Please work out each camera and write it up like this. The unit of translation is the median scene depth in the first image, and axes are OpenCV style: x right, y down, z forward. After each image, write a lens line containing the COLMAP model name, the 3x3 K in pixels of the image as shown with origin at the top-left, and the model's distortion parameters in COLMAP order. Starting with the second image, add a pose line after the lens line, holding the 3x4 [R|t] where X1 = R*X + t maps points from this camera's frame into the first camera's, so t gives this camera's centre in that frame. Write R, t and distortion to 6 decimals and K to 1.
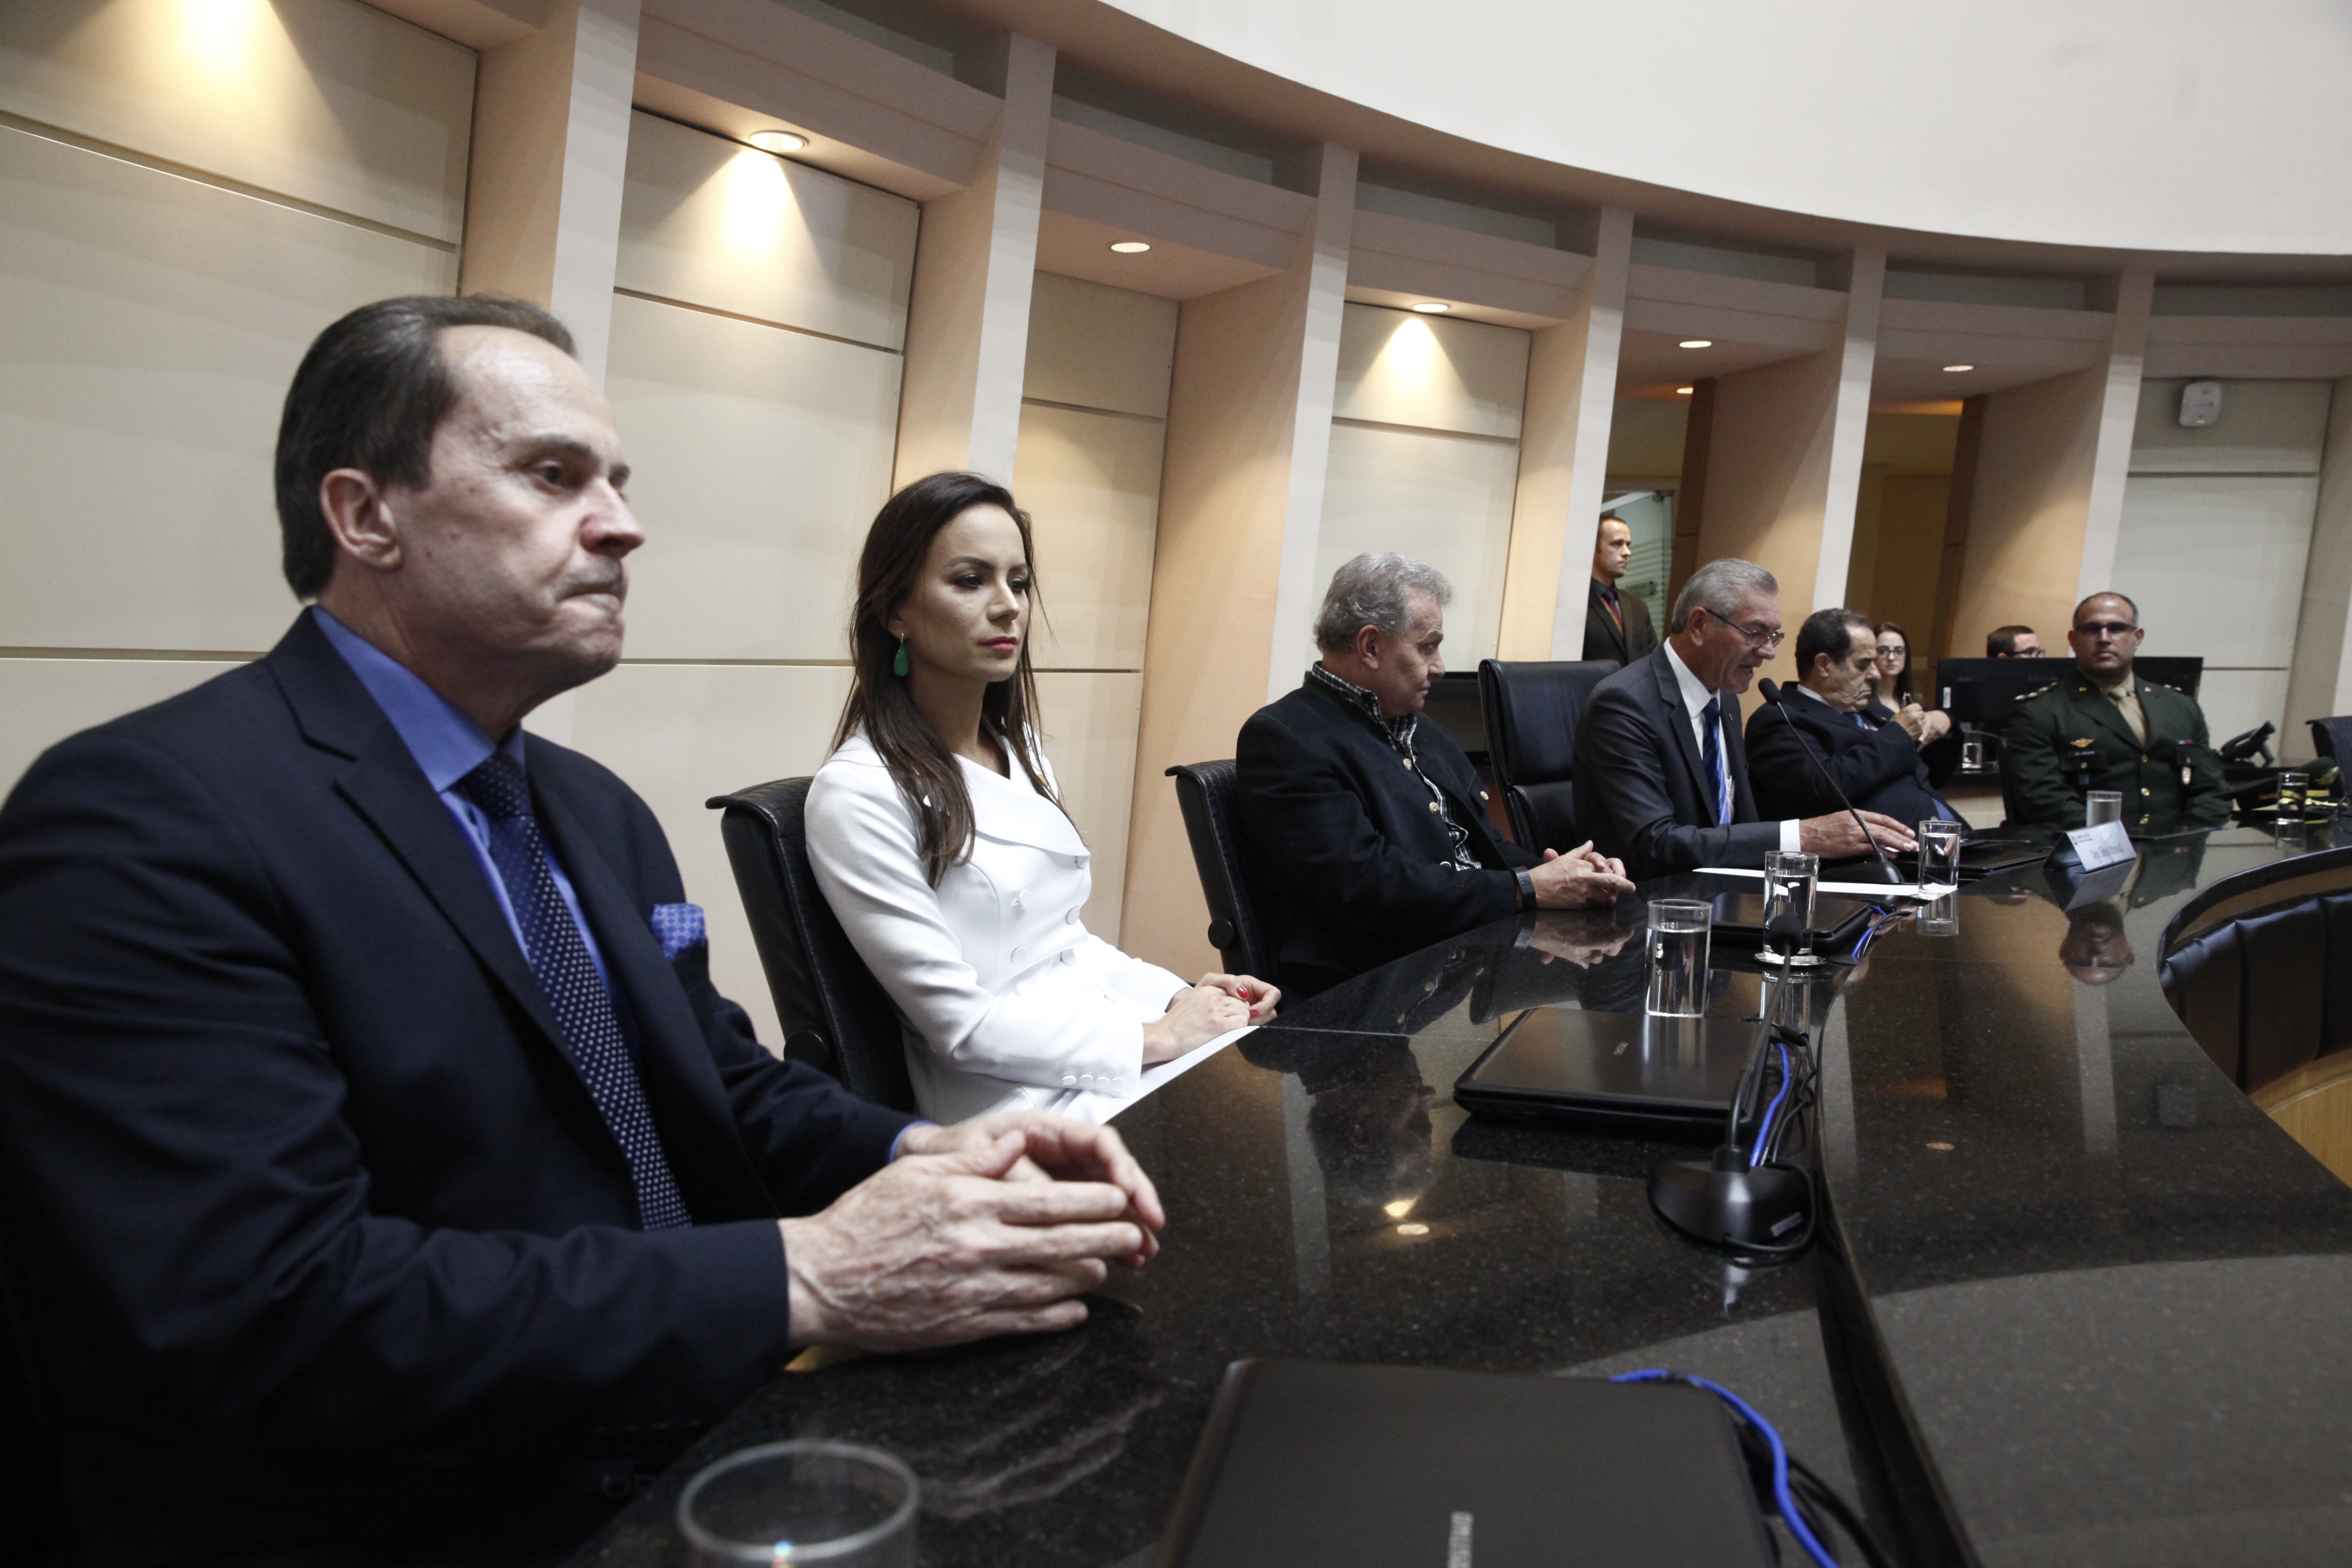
lens RADIAL K [[1677.8, 0, 1185.9], [0, 1677.8, 789.5], [0, 0, 1]] dist [-0.054940, 0.019219]
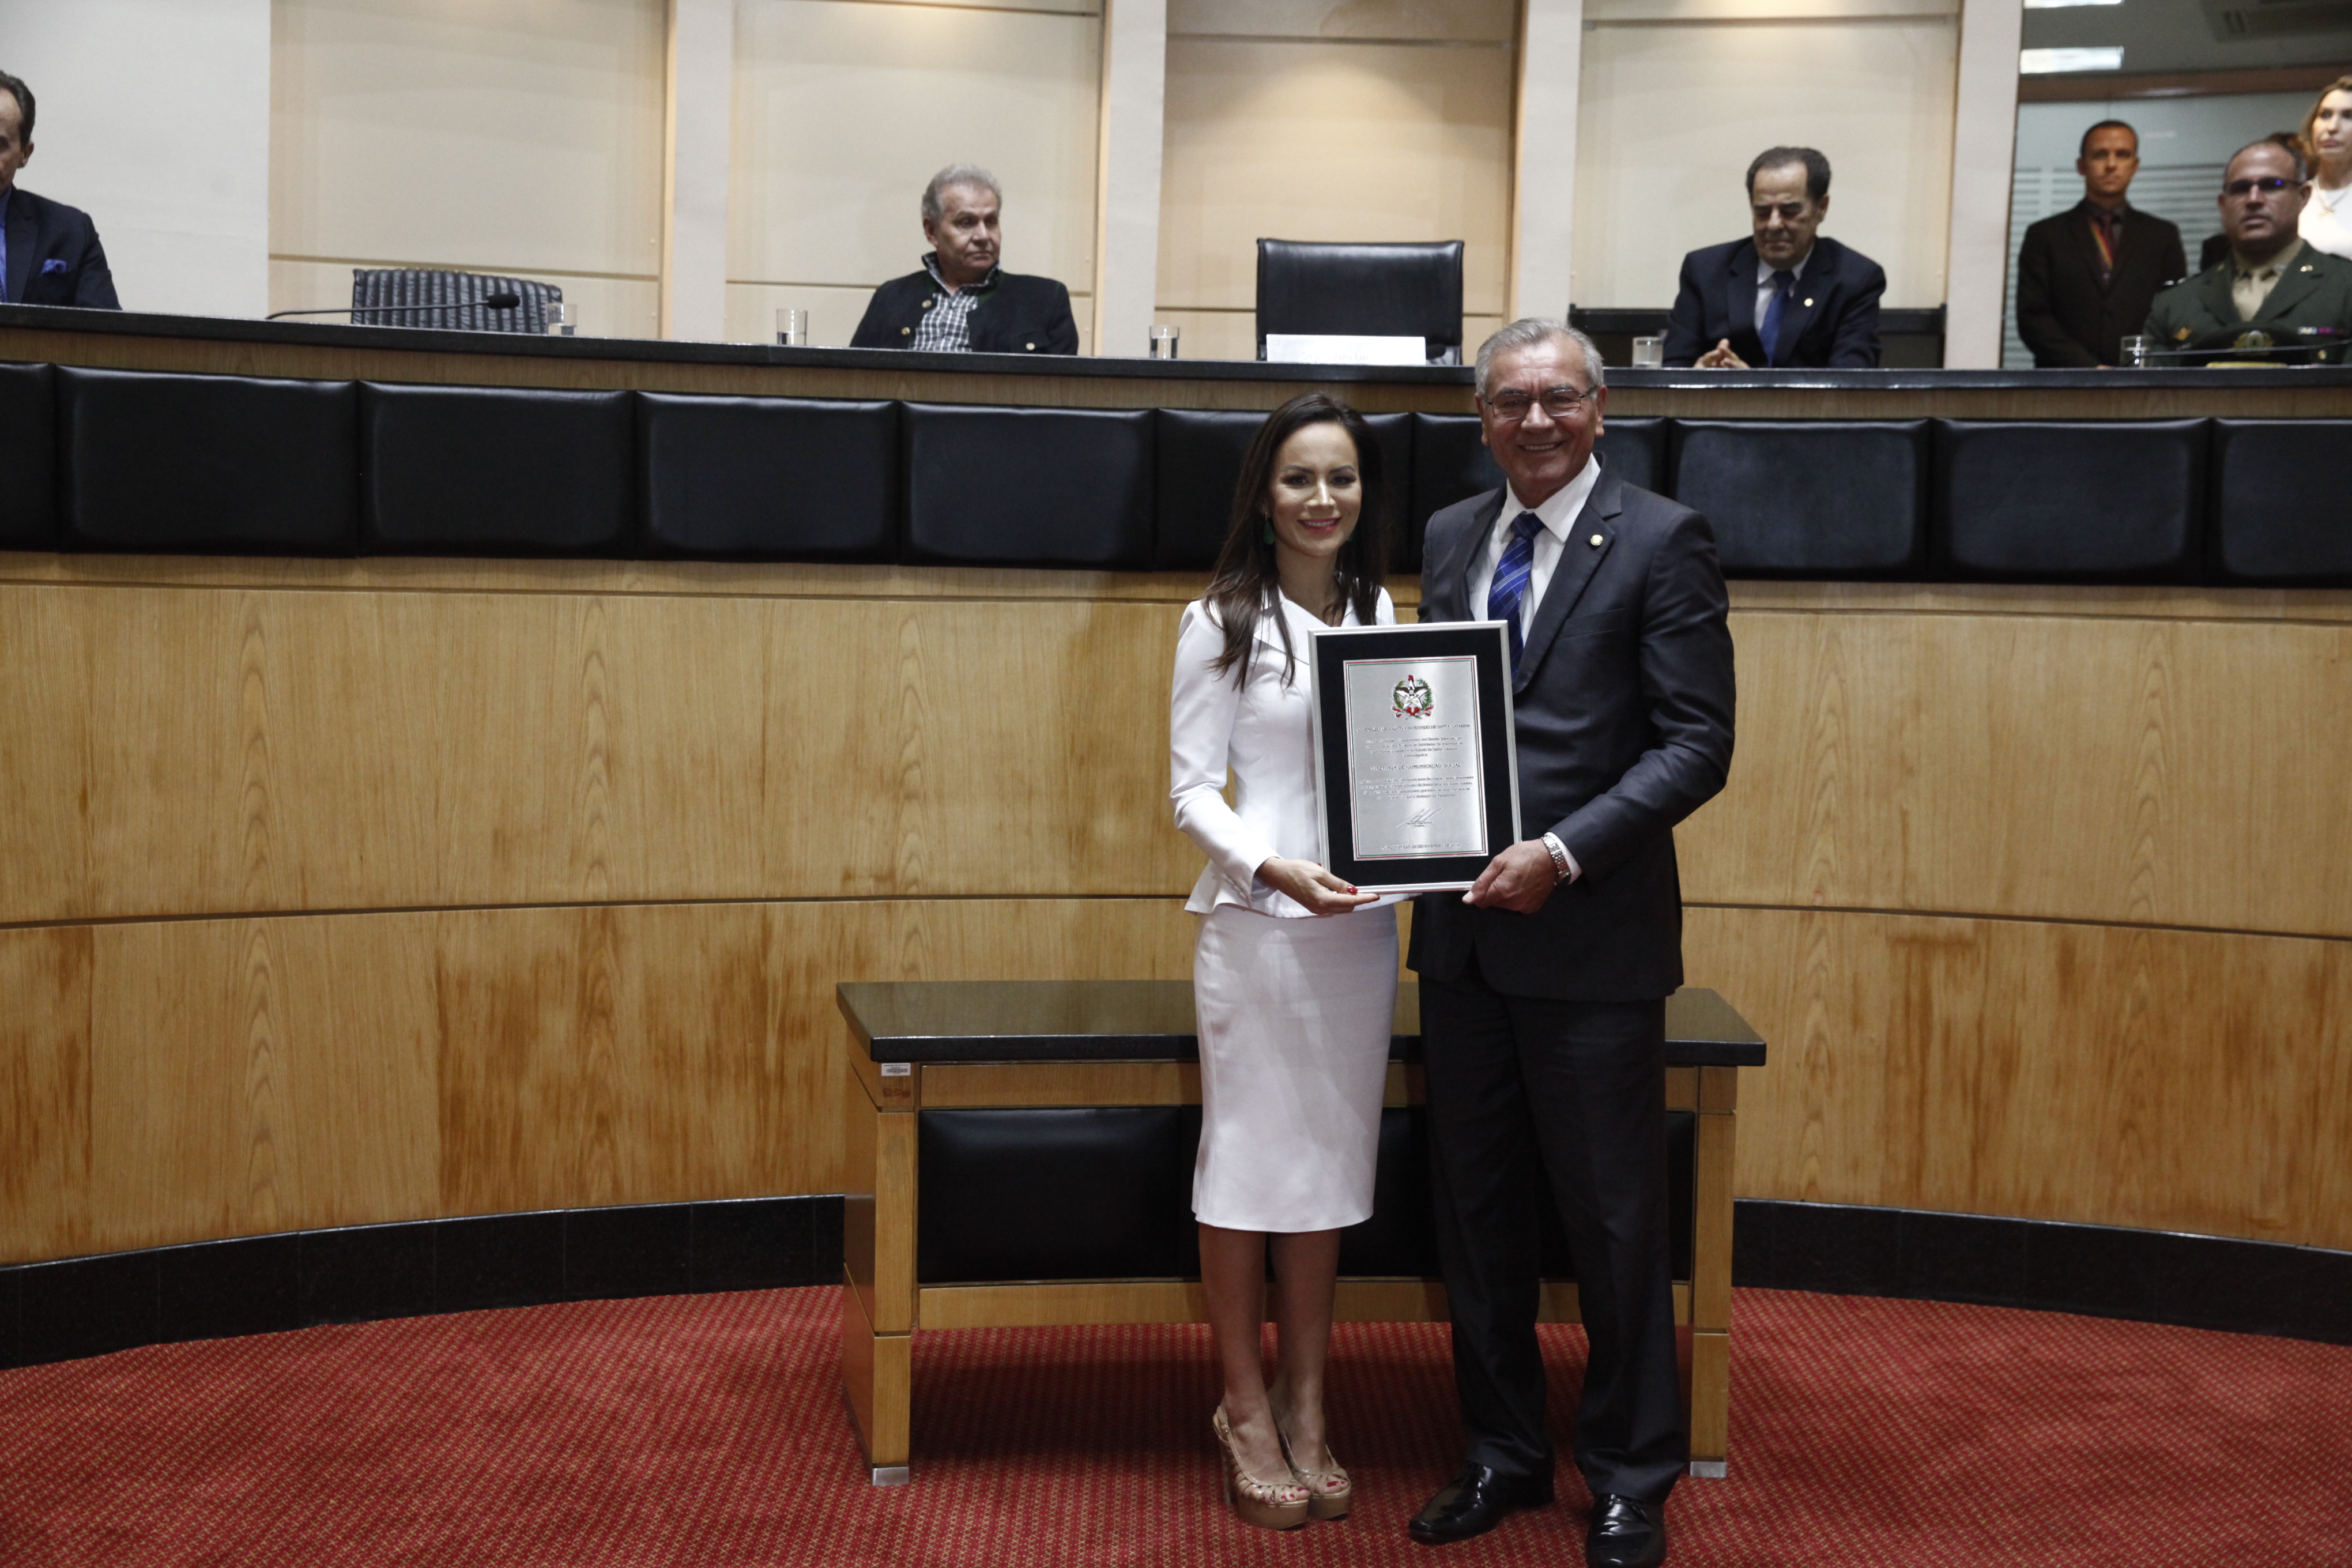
lens RADIAL K [[2830.2, 0, 1179.0], [0, 2830.2, 787.4], [0, 0, 1]] dist [0.066991, 0.000000]
pose [[0.734477, 0.076018, -0.674363, 1.057631], [-0.059453, 0.997093, 0.047646, 0.144797], [0.676024, 0.005097, 0.736862, -0.332573]]
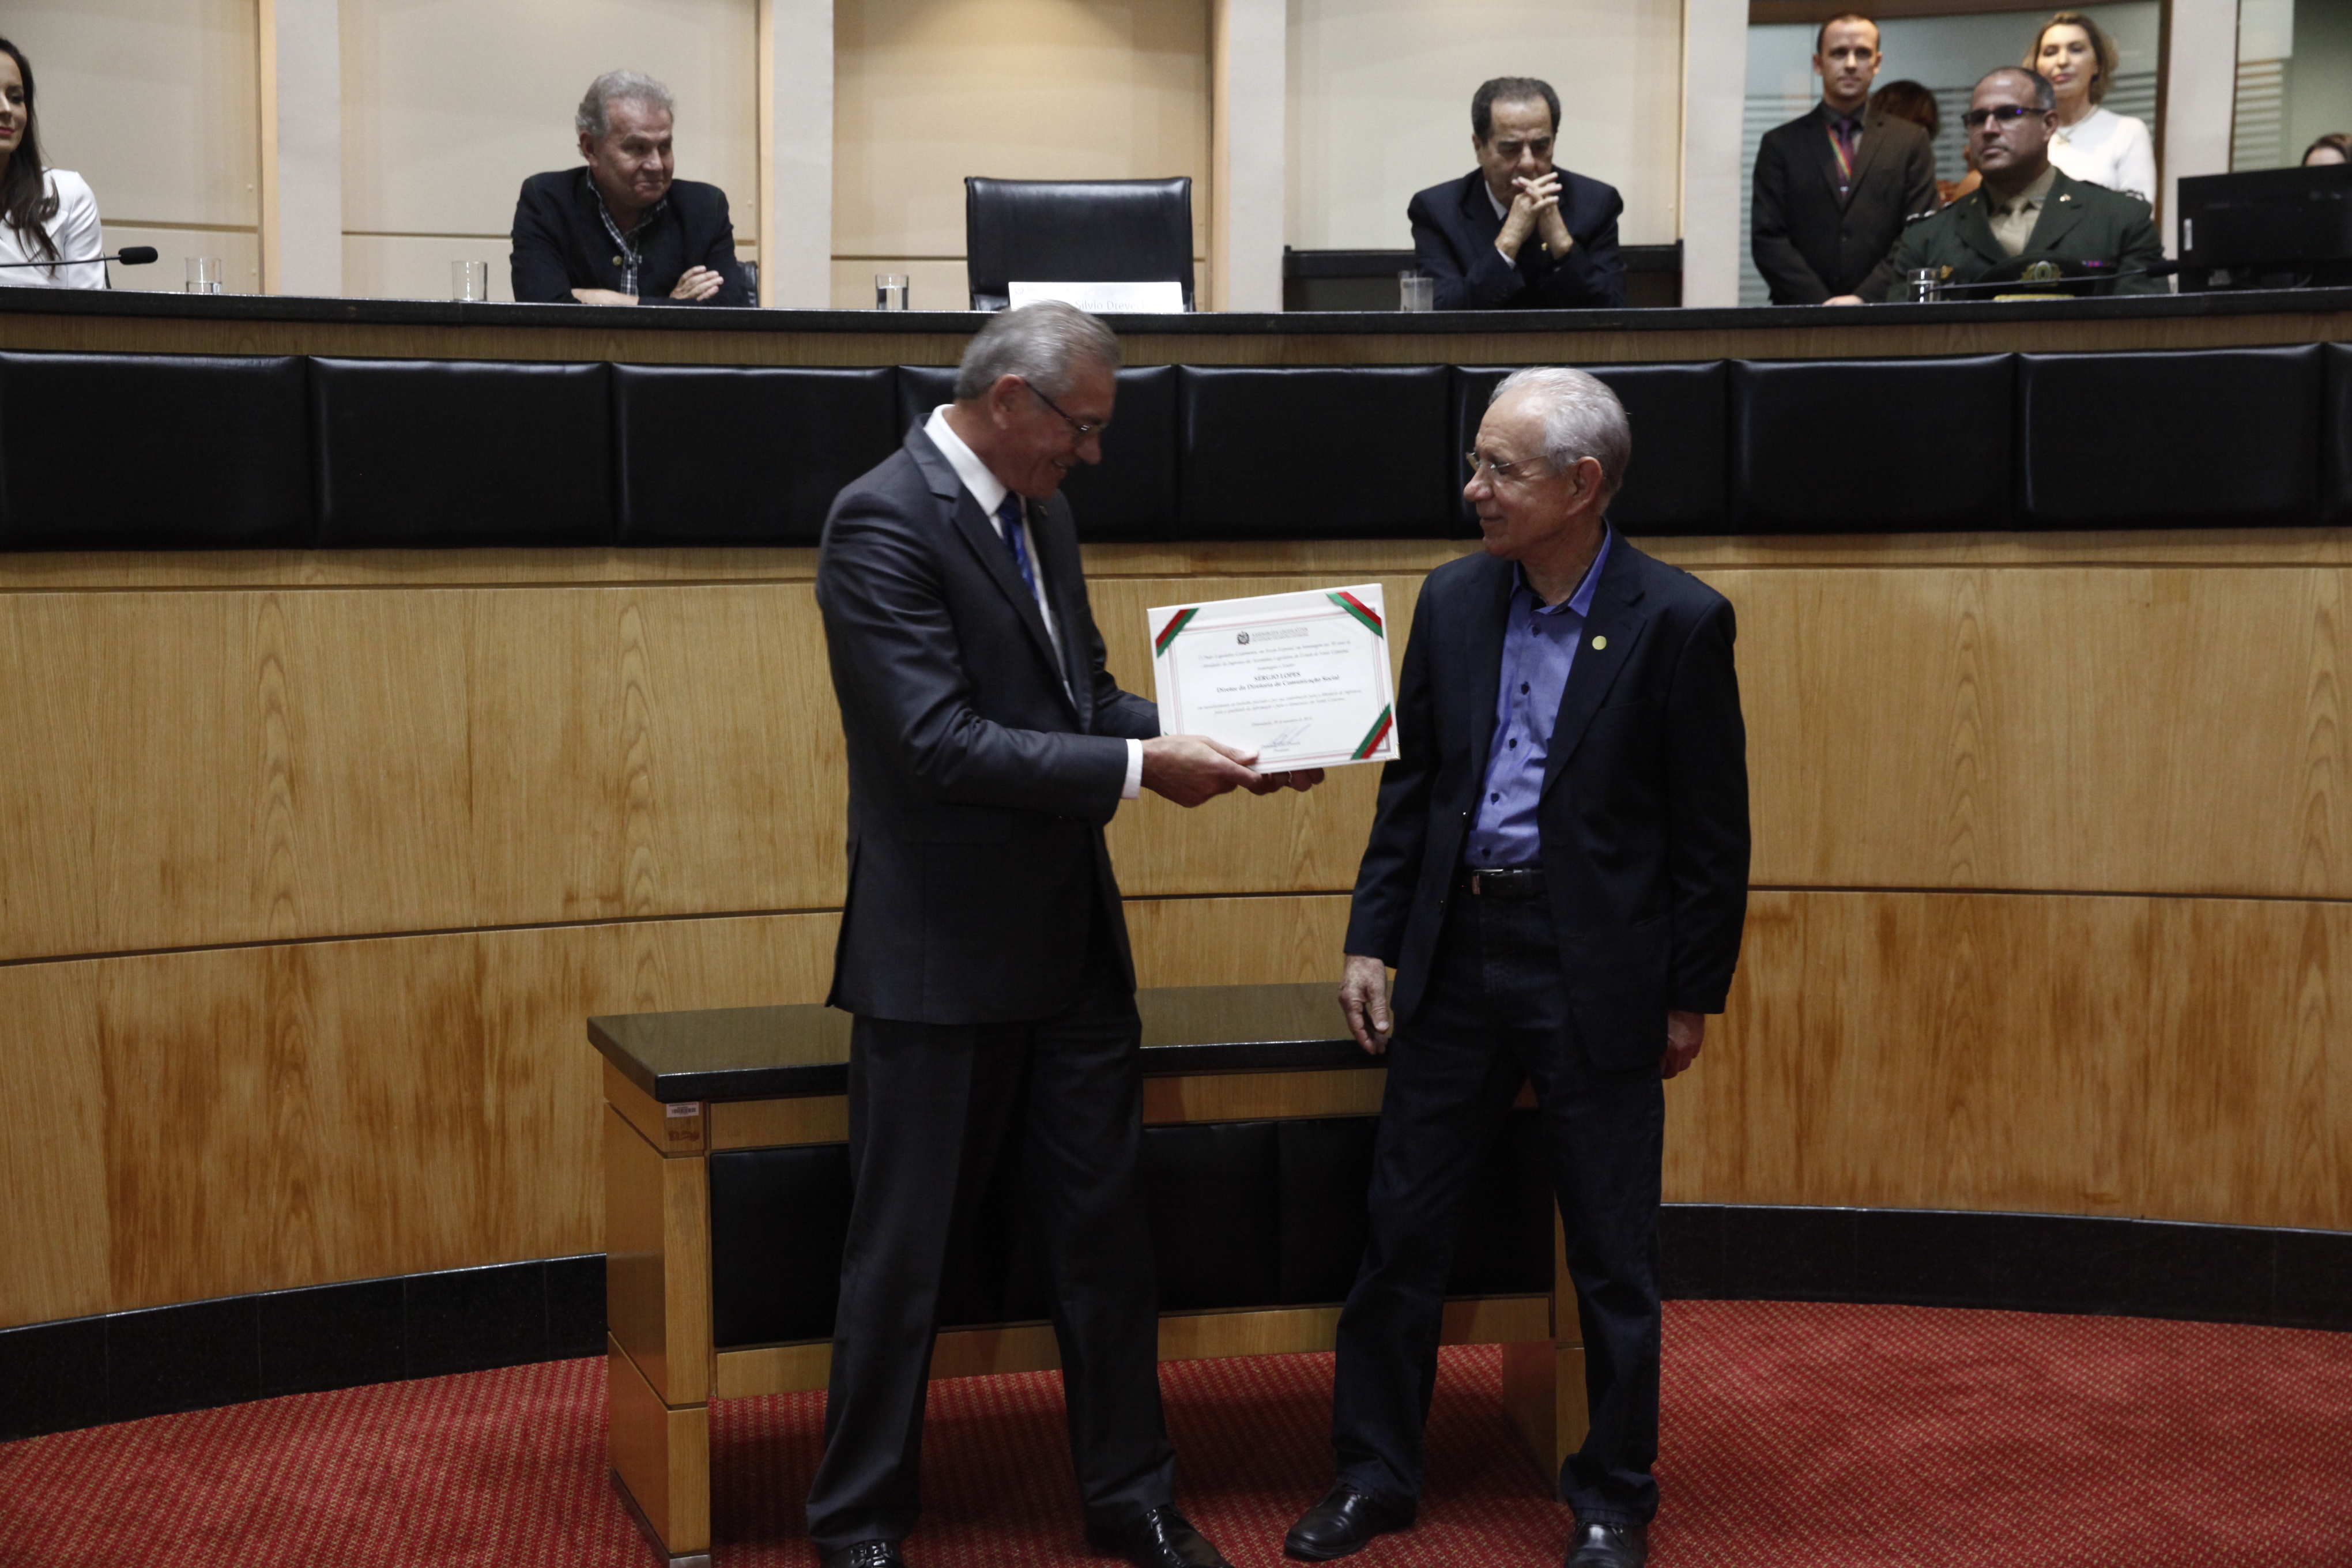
lens RADIAL K [[3110.1, 0, 1172.2], [0, 3110.1, 789.0], [0, 0, 1]] dist [0.096175, 0.000000]
pose [[0.818876, 0.046135, -0.572114, 1.007962], [-0.026610, 0.998744, 0.042450, 0.150388], [0.573353, -0.019537, 0.819075, -0.371627]]
